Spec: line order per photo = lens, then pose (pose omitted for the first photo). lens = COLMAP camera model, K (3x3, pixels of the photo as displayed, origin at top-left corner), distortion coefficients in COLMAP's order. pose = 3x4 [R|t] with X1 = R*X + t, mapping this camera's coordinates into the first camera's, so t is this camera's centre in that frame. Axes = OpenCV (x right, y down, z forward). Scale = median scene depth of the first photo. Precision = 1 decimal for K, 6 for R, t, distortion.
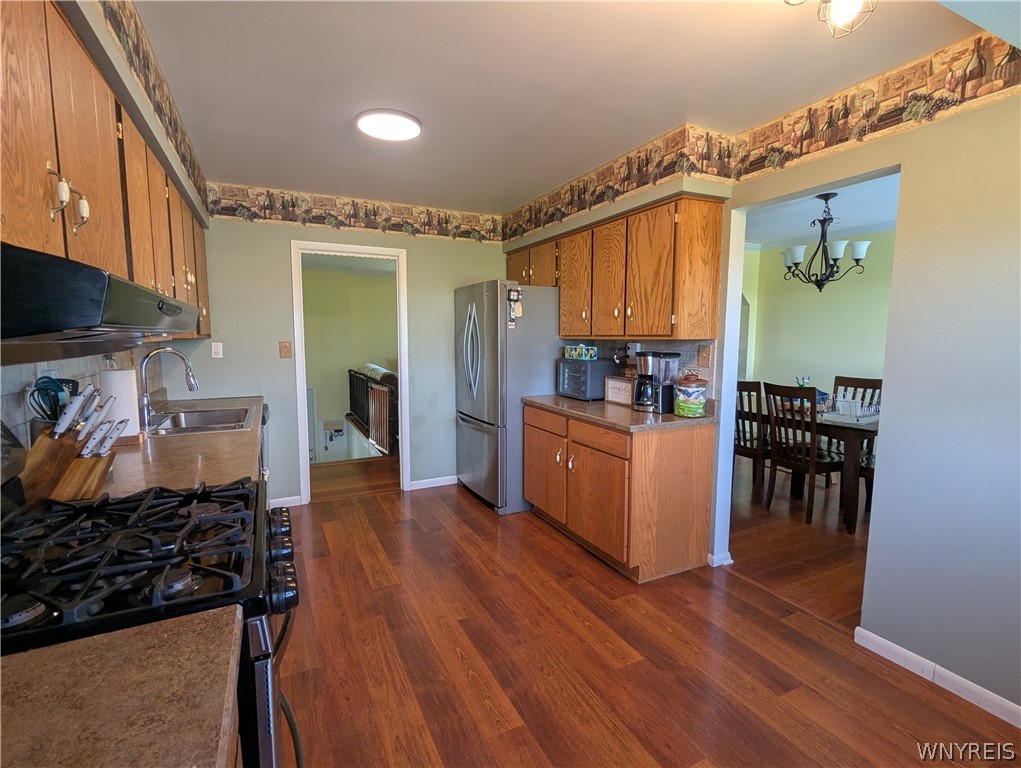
lens RADIAL K [[489.2, 0, 506.3], [0, 489.2, 383.4], [0, 0, 1]] dist [0.018876, -0.000072]
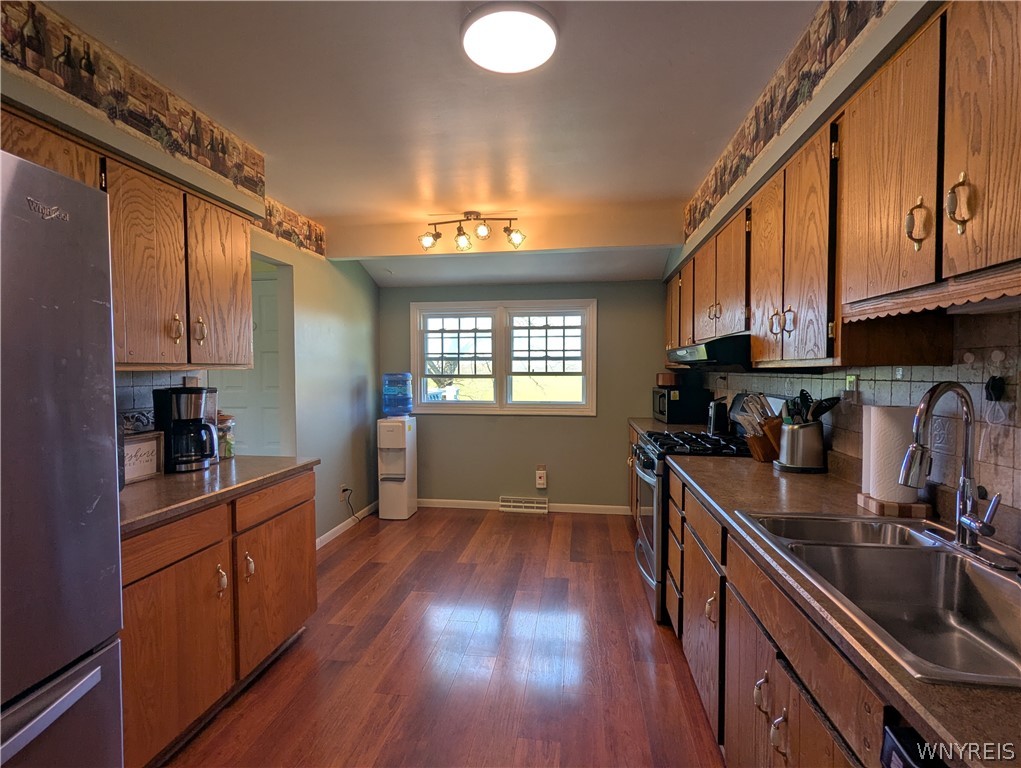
lens RADIAL K [[485.1, 0, 507.0], [0, 485.1, 385.8], [0, 0, 1]] dist [0.003322, -0.000209]
pose [[-0.825217, -0.018501, 0.564512, -0.515959], [0.060020, 0.990932, 0.120214, -0.128514], [-0.561617, 0.133085, -0.816624, 1.356952]]
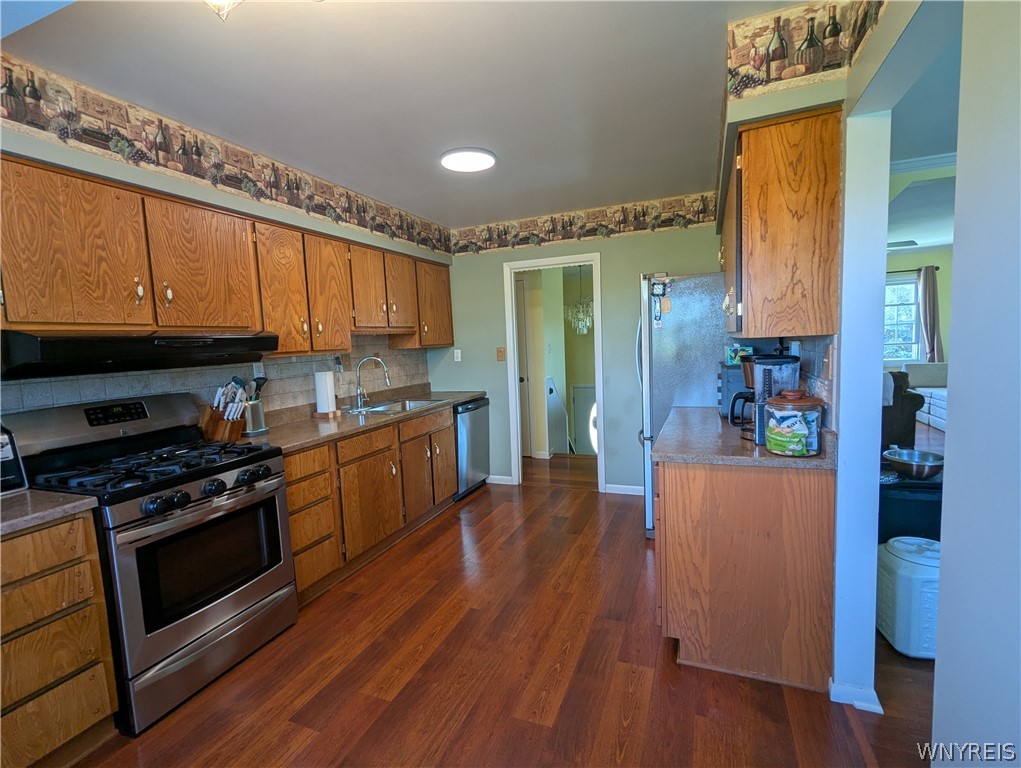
lens RADIAL K [[485.1, 0, 507.0], [0, 485.1, 385.8], [0, 0, 1]] dist [0.003322, -0.000209]
pose [[0.668449, 0.039355, -0.742716, 0.579513], [-0.031666, 0.999200, 0.024446, -0.026493], [0.743084, 0.007178, 0.669160, 0.274071]]
